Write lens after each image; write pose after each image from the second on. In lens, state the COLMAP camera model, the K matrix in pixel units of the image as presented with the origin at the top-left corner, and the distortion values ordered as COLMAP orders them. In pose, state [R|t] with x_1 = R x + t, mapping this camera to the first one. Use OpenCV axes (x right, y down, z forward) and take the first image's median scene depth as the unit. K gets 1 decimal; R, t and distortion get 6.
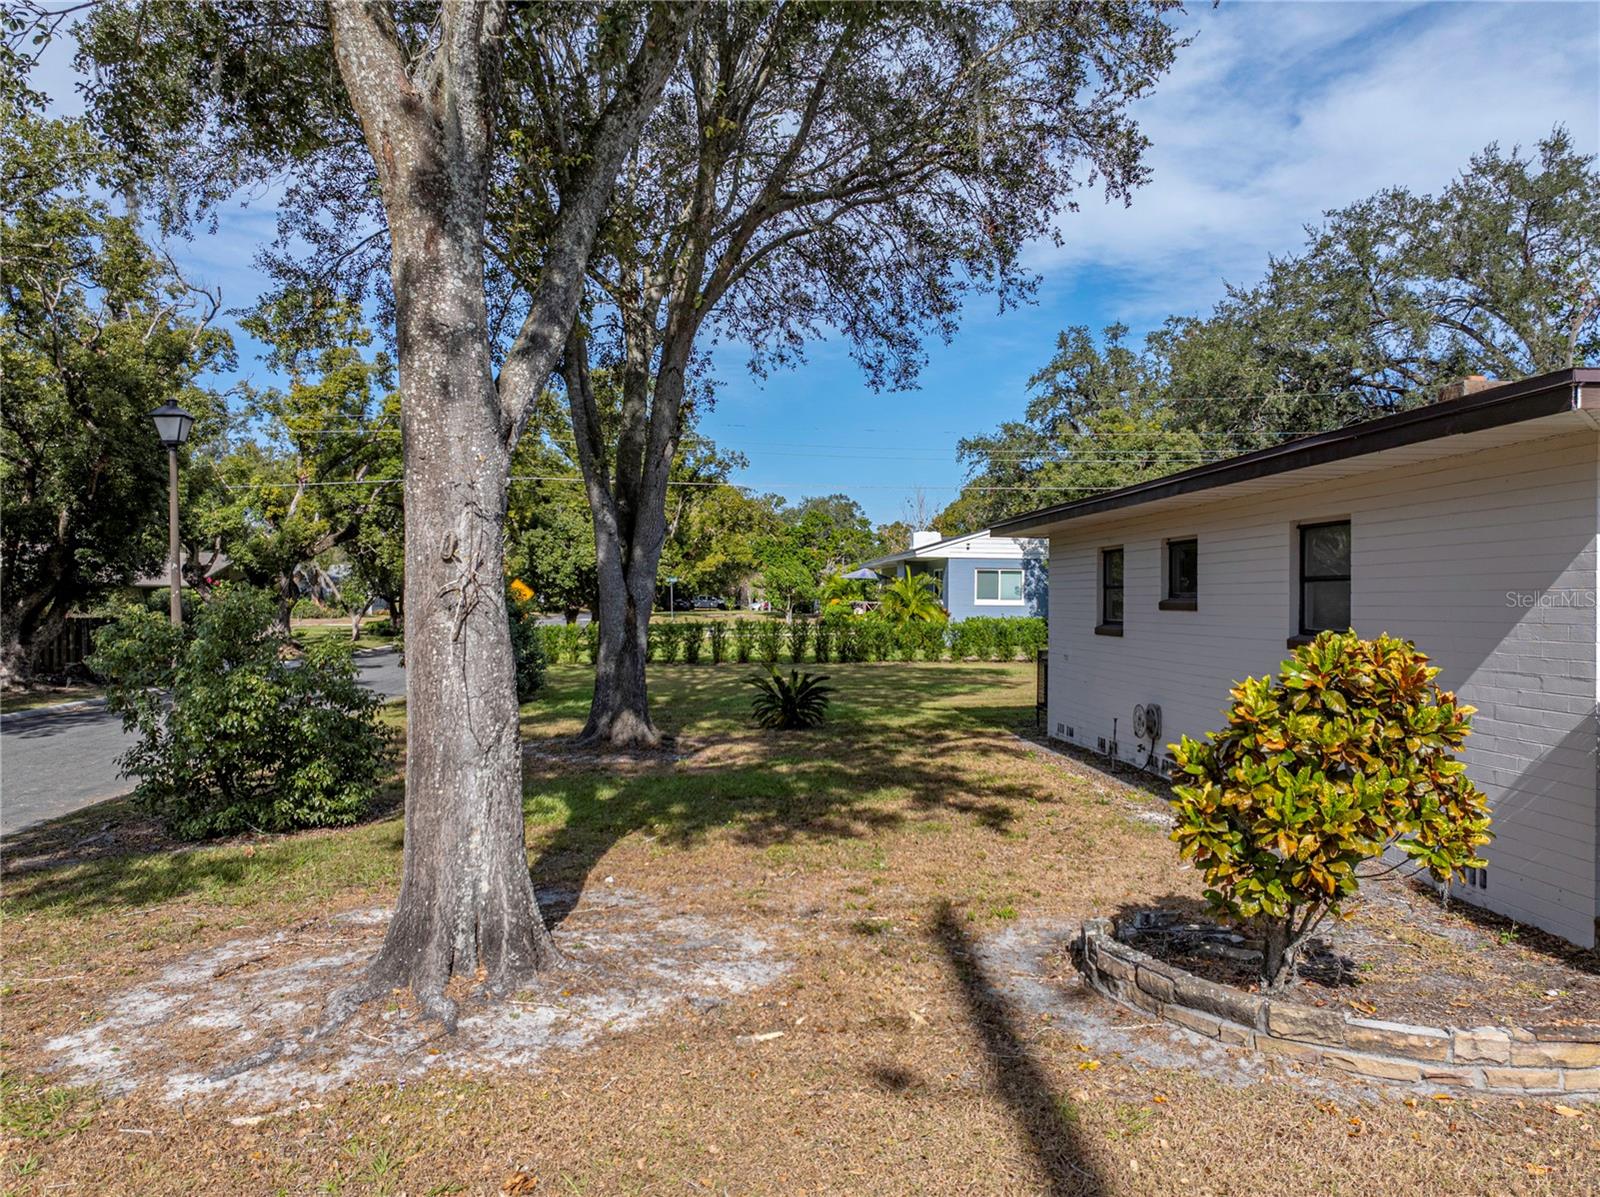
lens RADIAL K [[1132.0, 0, 800.0], [0, 1132.0, 598.5], [0, 0, 1]] dist [-0.035006, 0.029425]
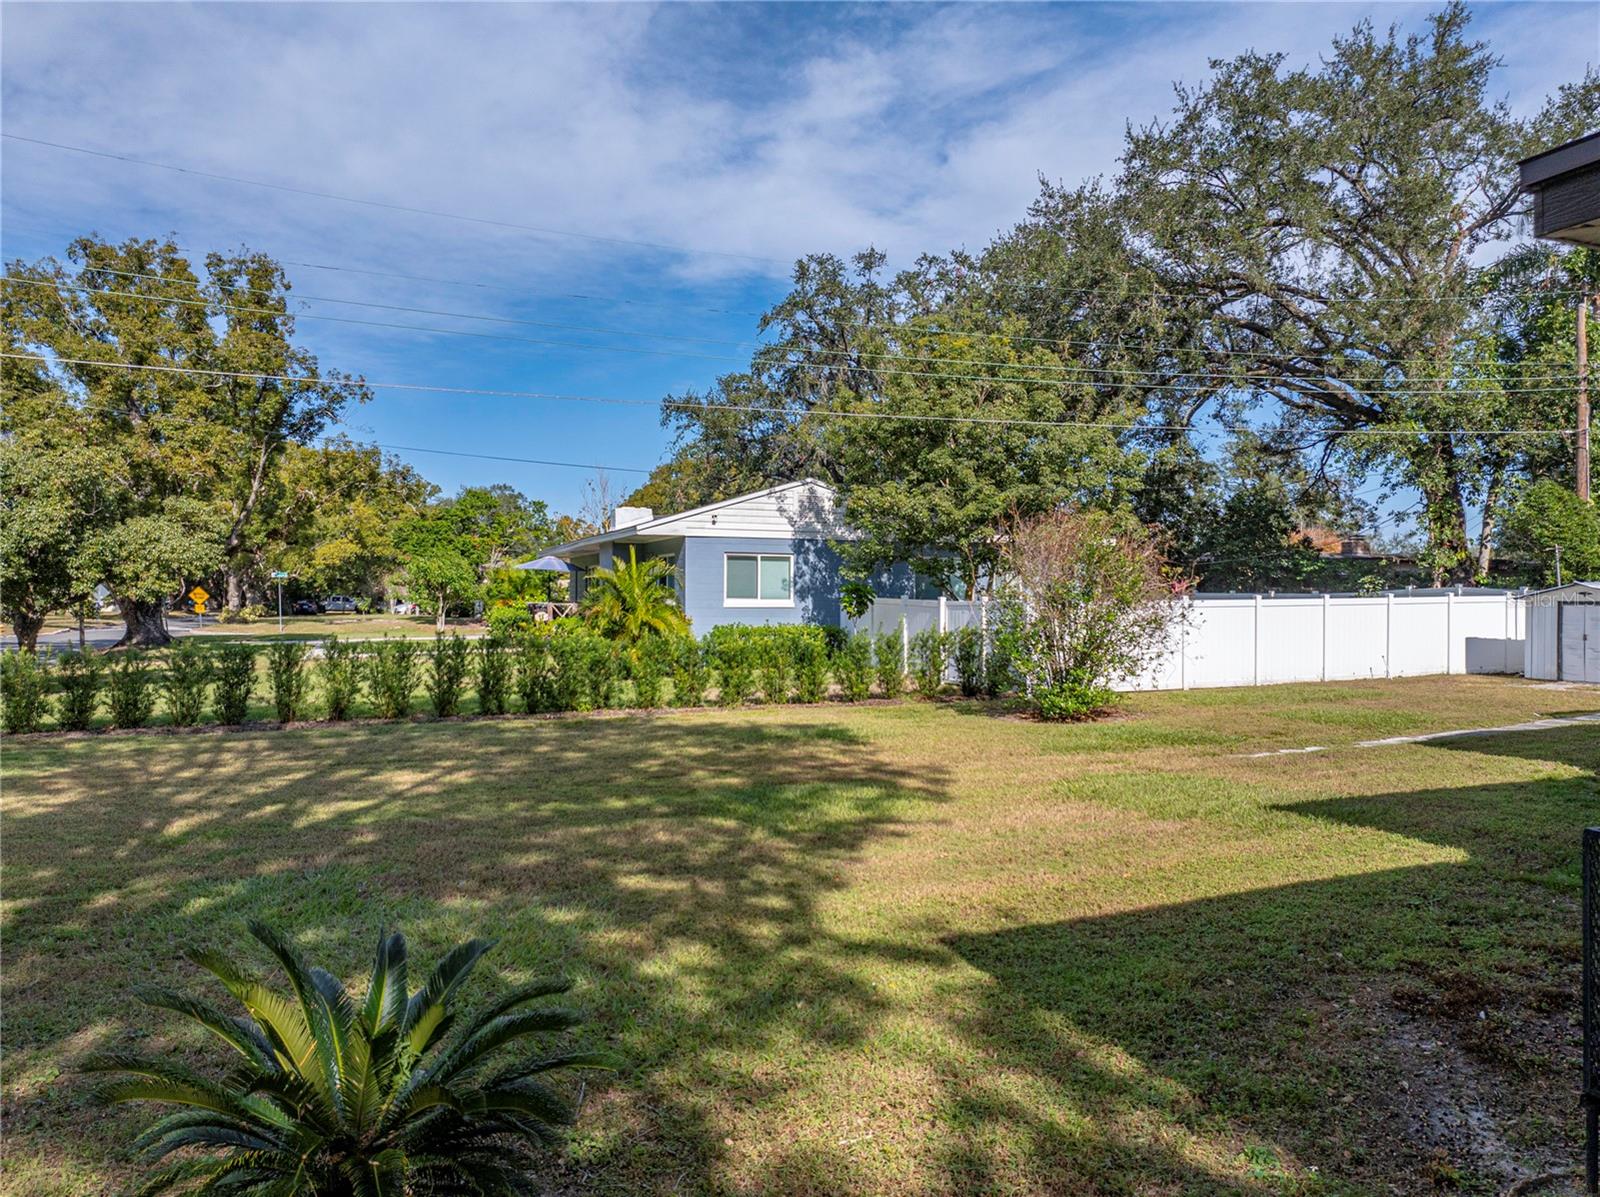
lens RADIAL K [[1142.6, 0, 800.0], [0, 1142.6, 598.5], [0, 0, 1]] dist [-0.026579, -0.000828]
pose [[0.958074, -0.004648, 0.286483, 0.003614], [0.004742, 0.999989, 0.000365, 0.000704], [-0.286482, 0.001009, 0.958085, 0.352225]]
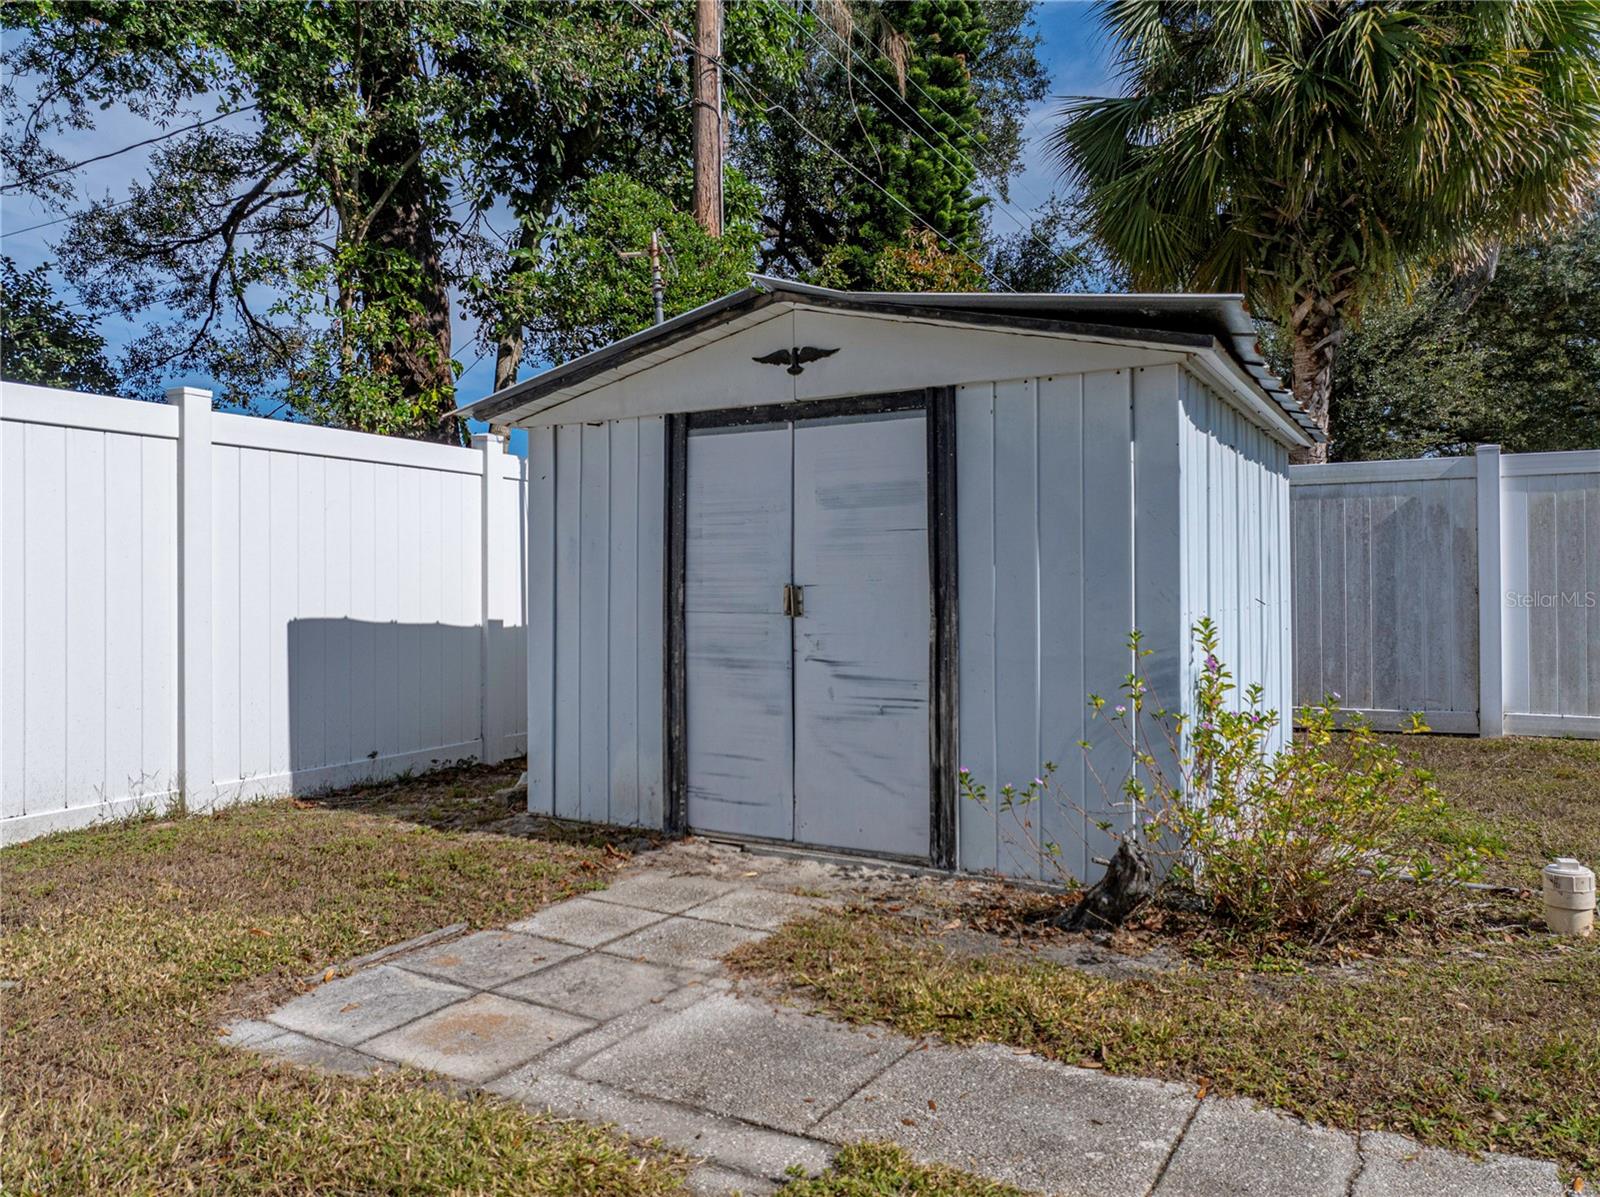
lens RADIAL K [[1132.0, 0, 800.0], [0, 1132.0, 598.5], [0, 0, 1]] dist [-0.035006, 0.029425]
pose [[0.526706, -0.002414, 0.850044, 0.416808], [0.002905, 0.999995, 0.001040, 0.020195], [-0.850042, 0.001921, 0.526711, 0.694857]]
